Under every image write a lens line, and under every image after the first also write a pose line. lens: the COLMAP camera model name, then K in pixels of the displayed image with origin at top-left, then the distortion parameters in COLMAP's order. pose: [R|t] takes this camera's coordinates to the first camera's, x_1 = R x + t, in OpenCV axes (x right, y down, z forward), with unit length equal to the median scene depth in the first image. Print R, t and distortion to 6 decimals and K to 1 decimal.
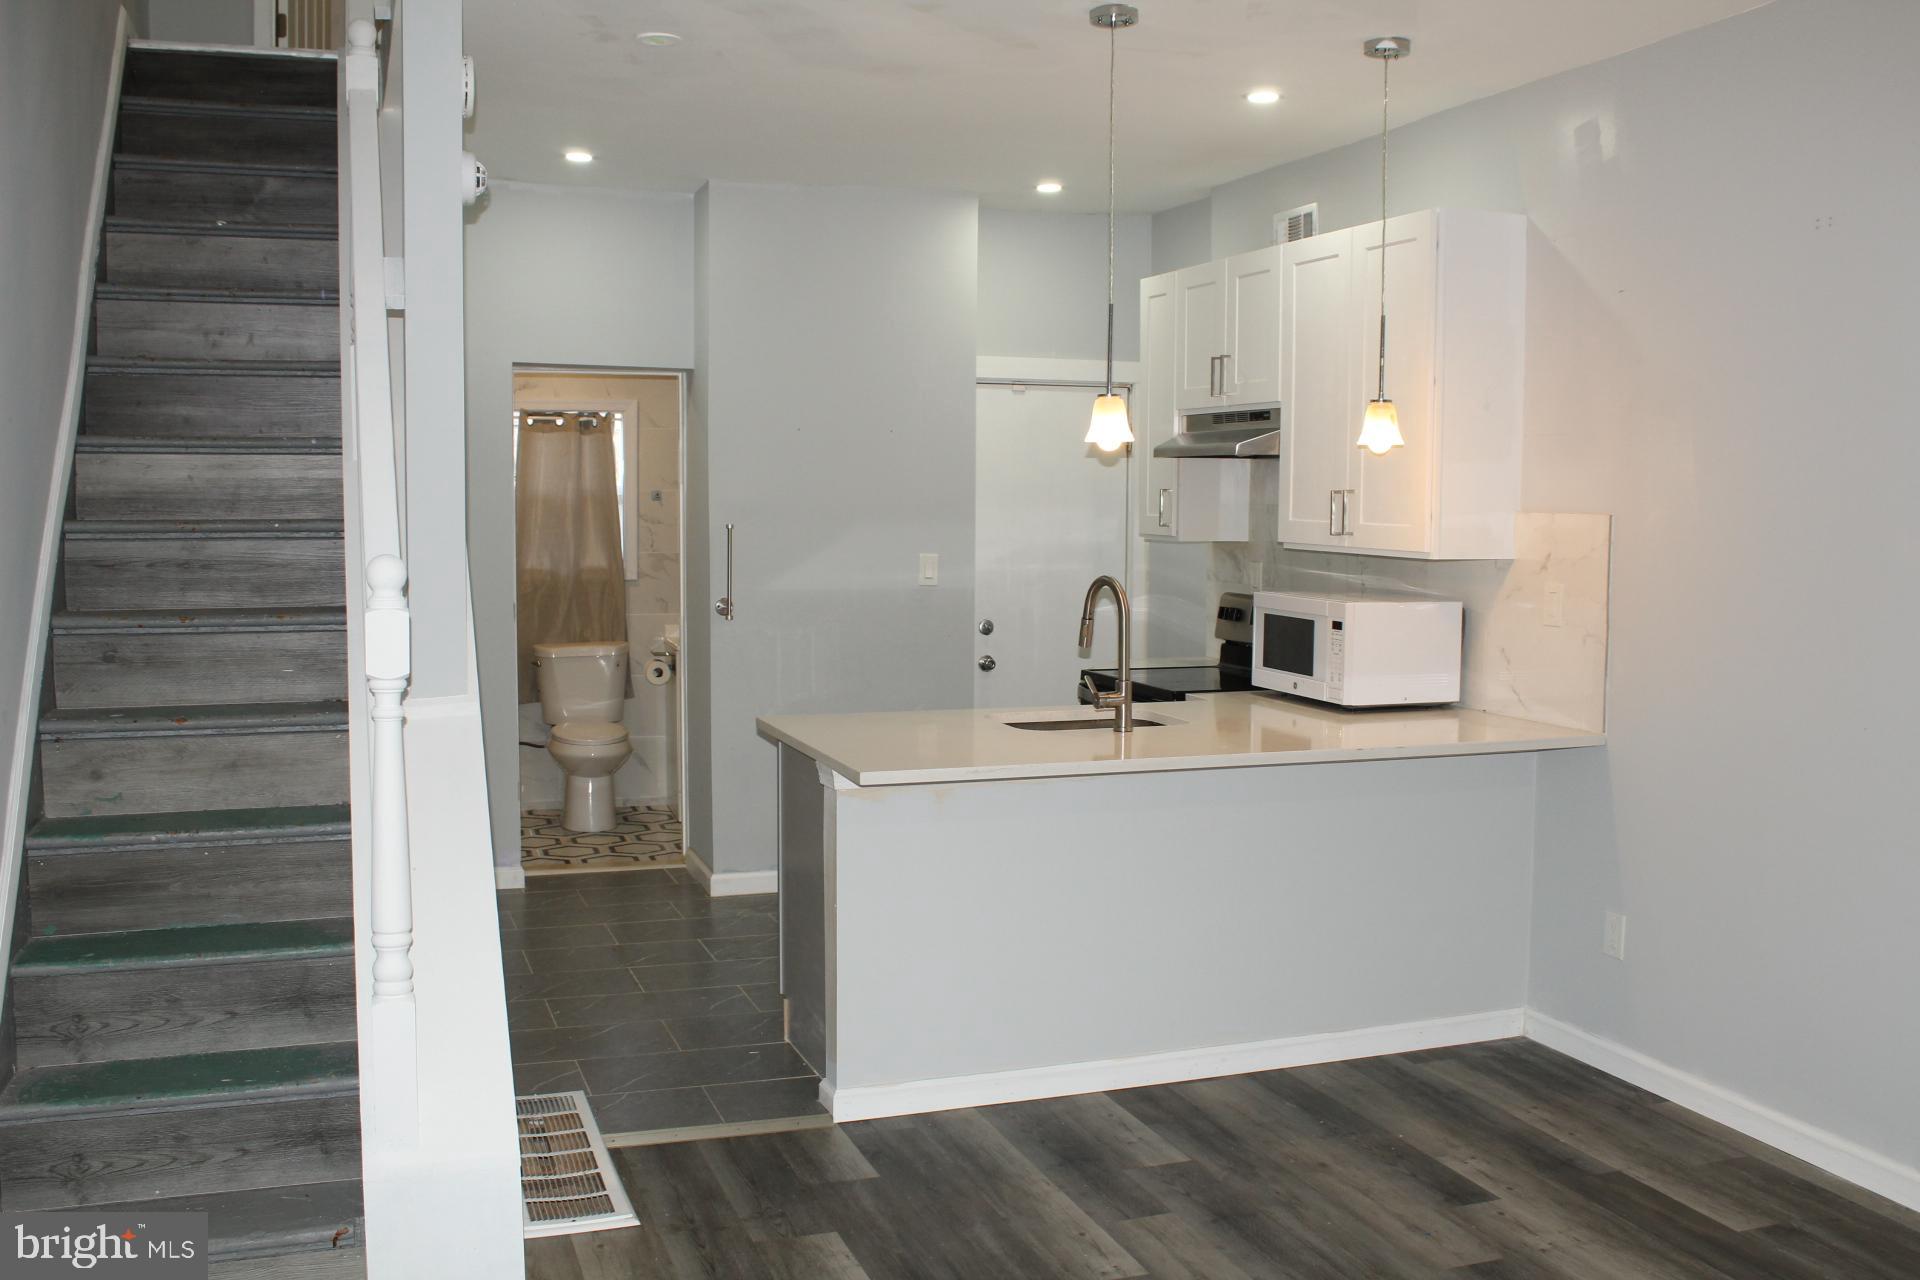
lens RADIAL K [[1777.0, 0, 966.3], [0, 1777.0, 633.5], [0, 0, 1]] dist [-0.096414, 0.000000]
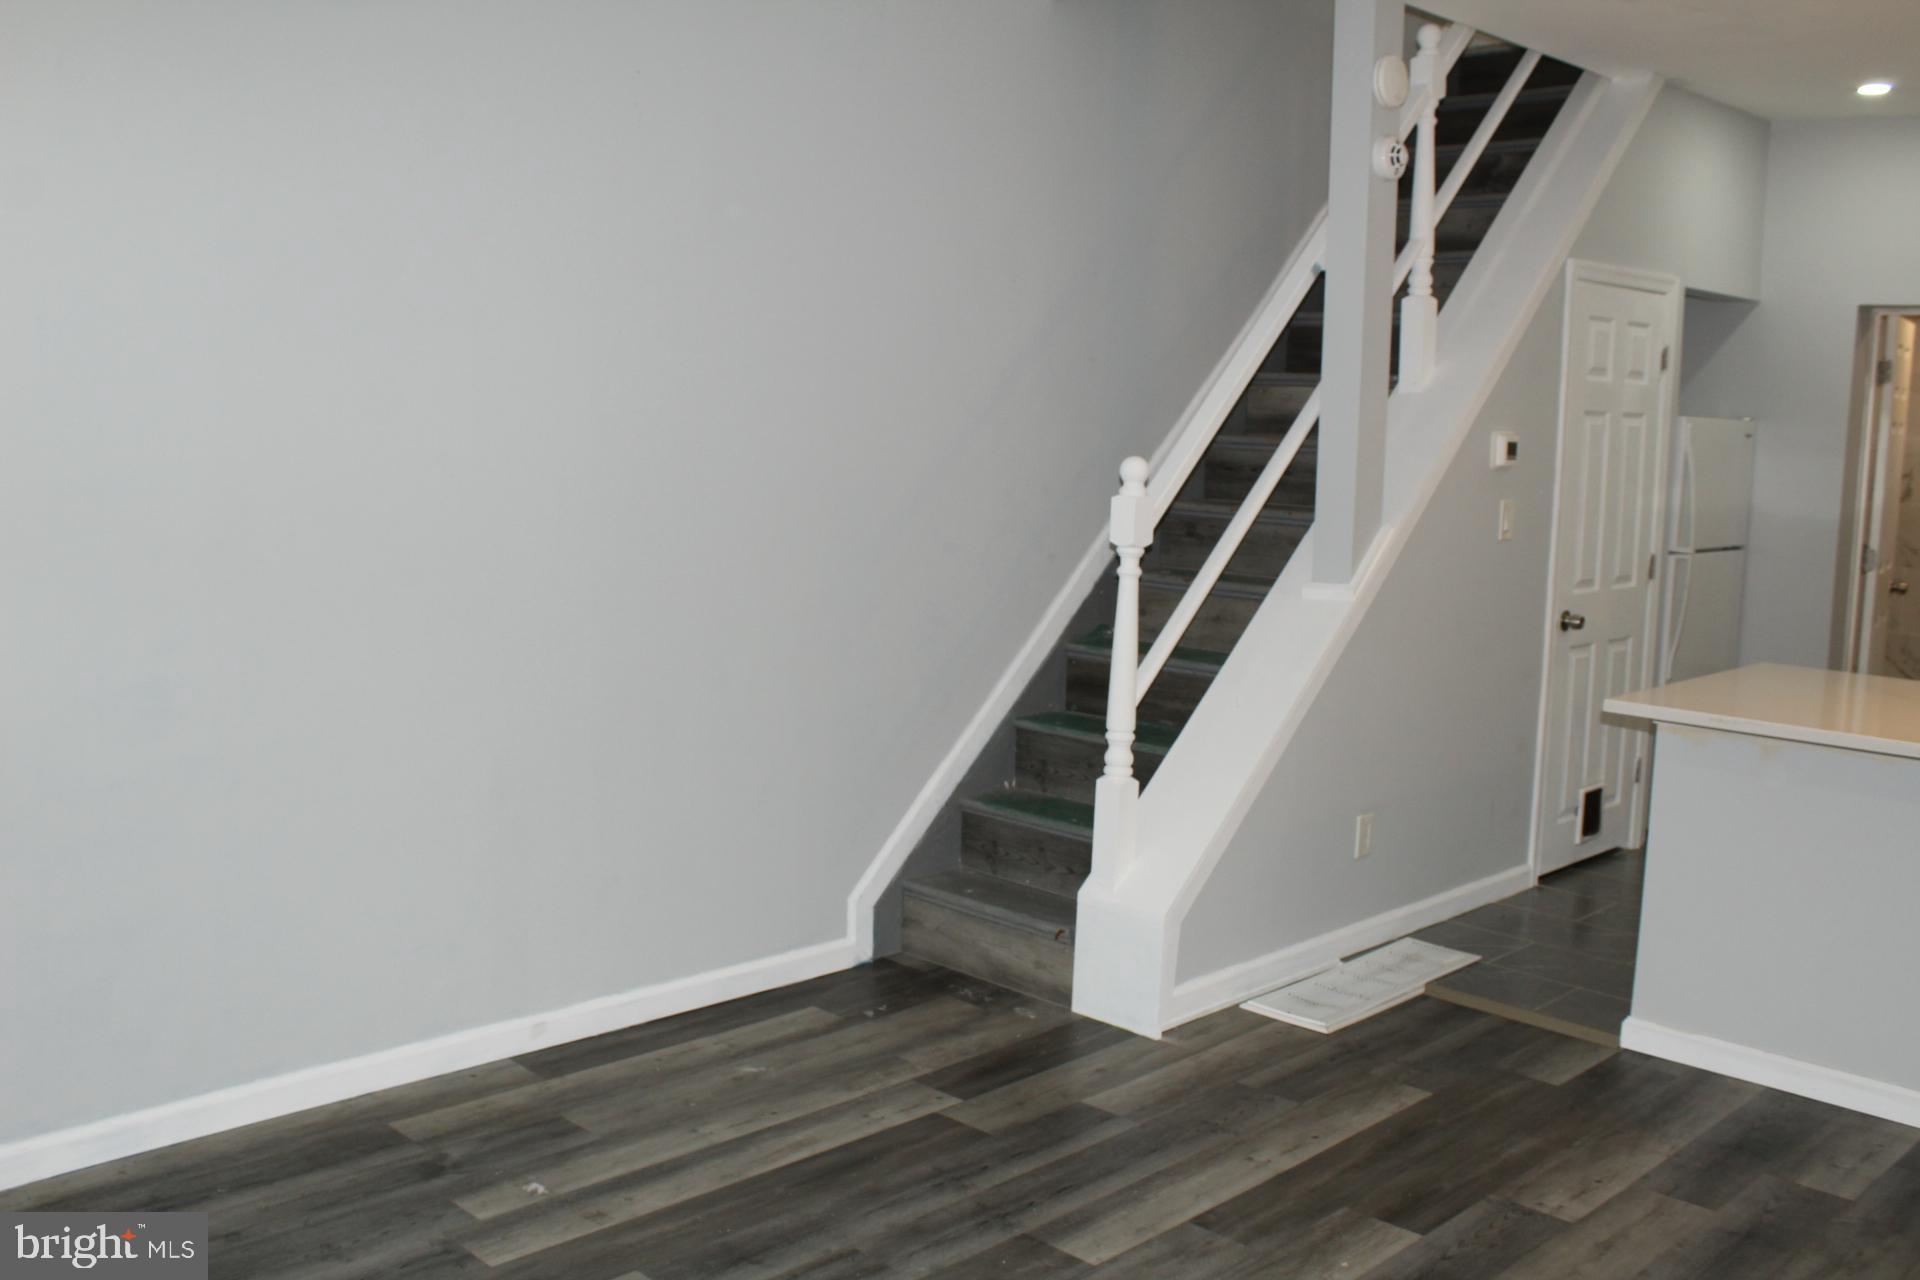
lens RADIAL K [[1777.0, 0, 949.2], [0, 1777.0, 645.1], [0, 0, 1]] dist [-0.096414, 0.000000]
pose [[0.418992, 0.124757, -0.899378, 0.591191], [-0.094719, 0.991117, 0.093356, -0.009976], [0.903036, 0.046072, 0.427087, 0.189851]]
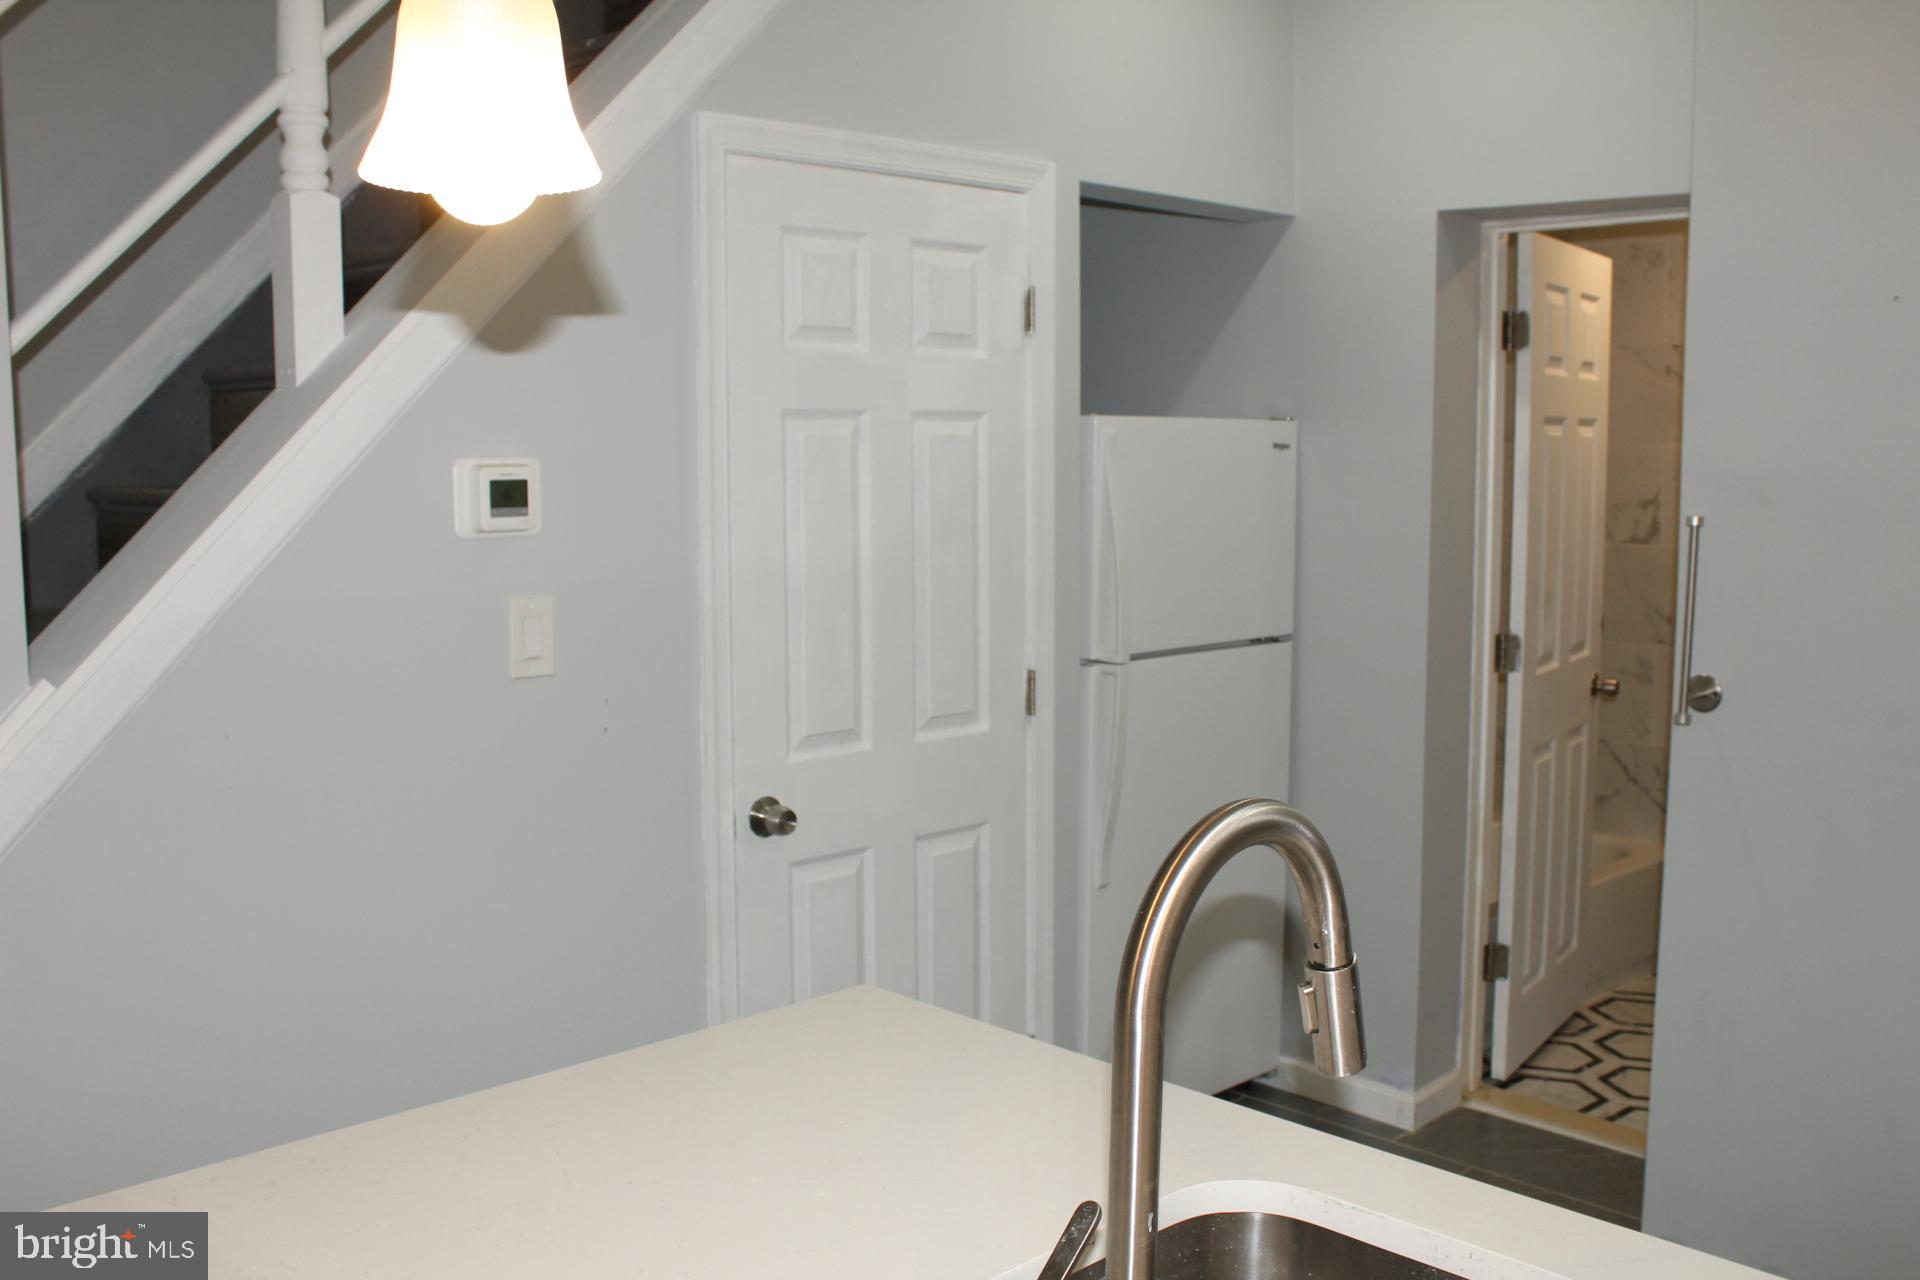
lens RADIAL K [[1917.3, 0, 962.9], [0, 1917.3, 645.9], [0, 0, 1]] dist [-0.159910, 0.000000]
pose [[0.440979, 0.099367, -0.892000, 0.302934], [-0.075725, 0.994428, 0.073341, -0.071502], [0.894317, 0.035205, 0.446047, 0.867104]]
